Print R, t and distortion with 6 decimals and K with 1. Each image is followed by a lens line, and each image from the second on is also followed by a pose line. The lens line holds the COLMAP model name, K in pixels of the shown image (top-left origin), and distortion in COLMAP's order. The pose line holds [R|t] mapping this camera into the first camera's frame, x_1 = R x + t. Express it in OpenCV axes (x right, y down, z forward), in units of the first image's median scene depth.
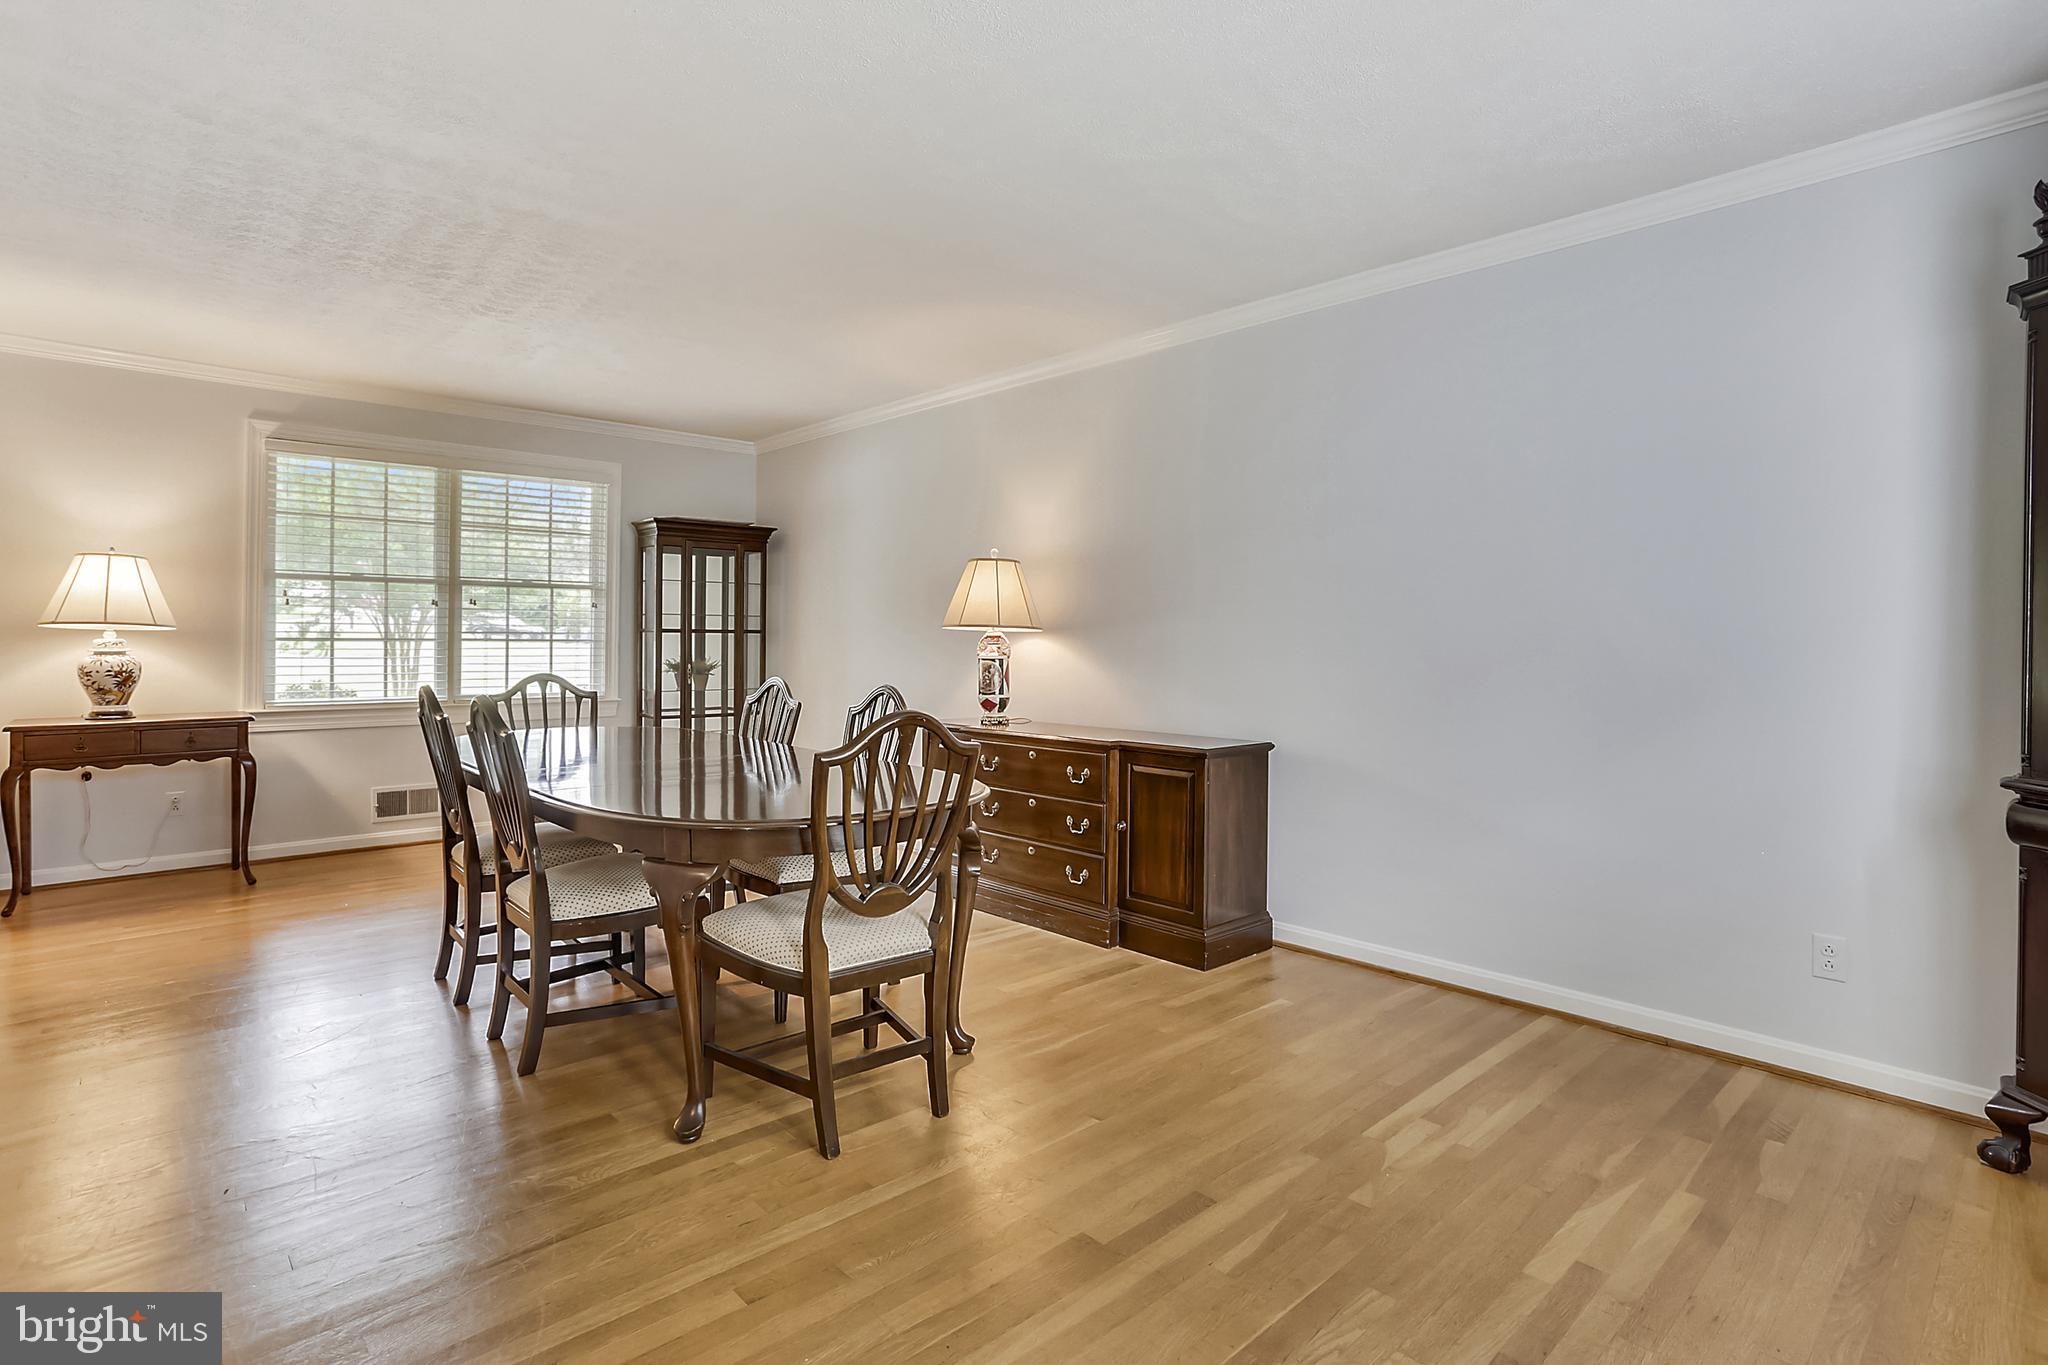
lens RADIAL K [[991.8, 0, 1024.0], [0, 991.8, 682.5], [0, 0, 1]] dist [-0.002686, -0.000410]
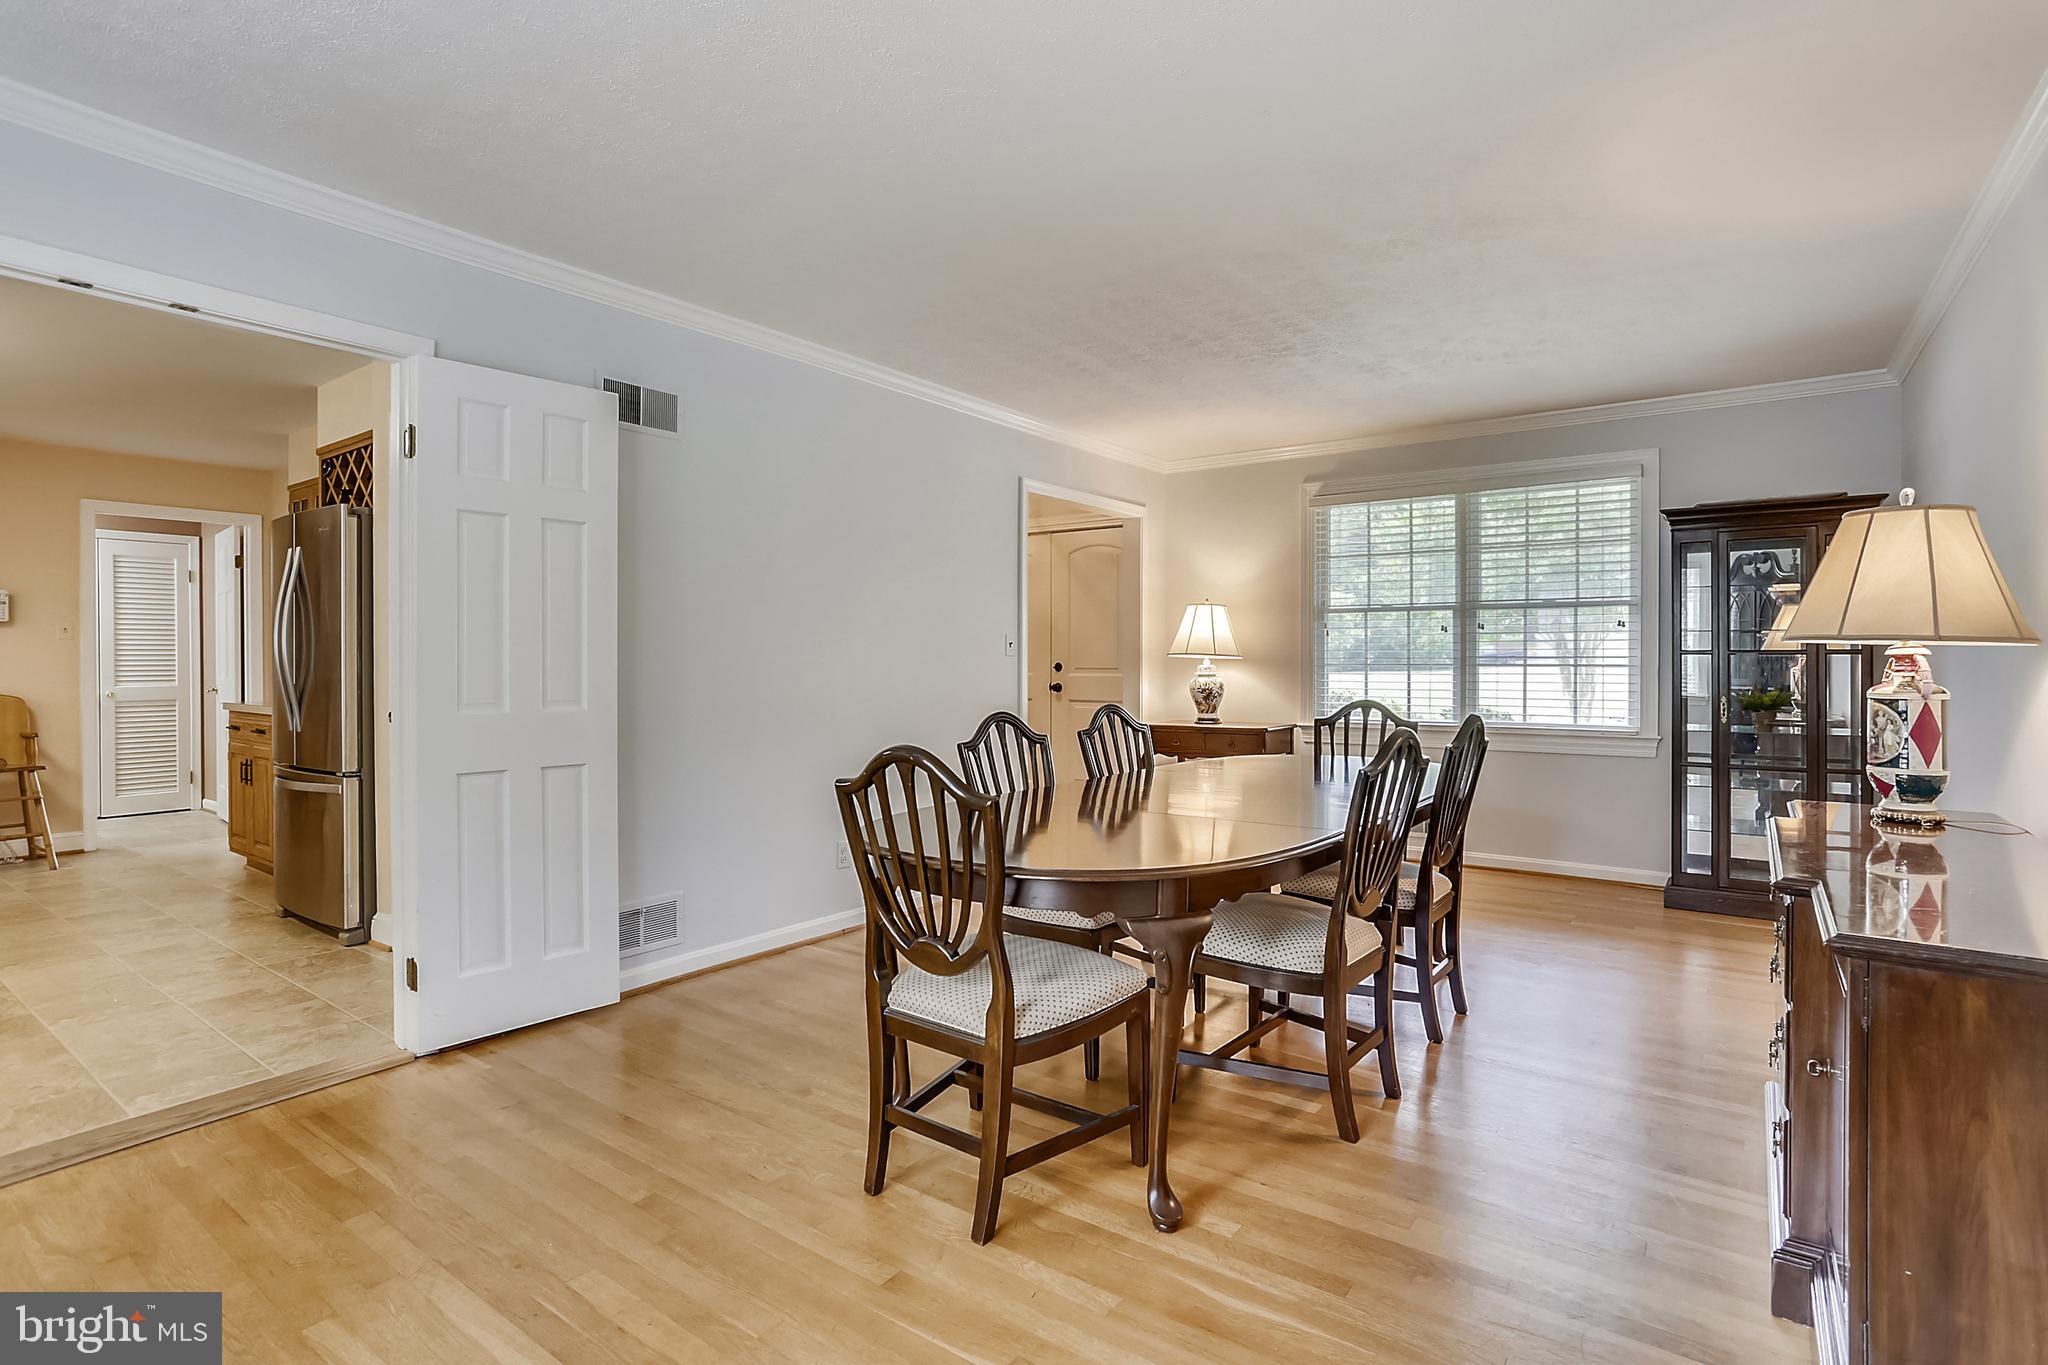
lens RADIAL K [[991.8, 0, 1024.0], [0, 991.8, 682.5], [0, 0, 1]] dist [-0.002686, -0.000410]
pose [[0.232447, 0.014021, -0.972508, 0.288157], [-0.038607, 0.999241, 0.005179, -0.013868], [0.971842, 0.036342, 0.232812, 0.343959]]
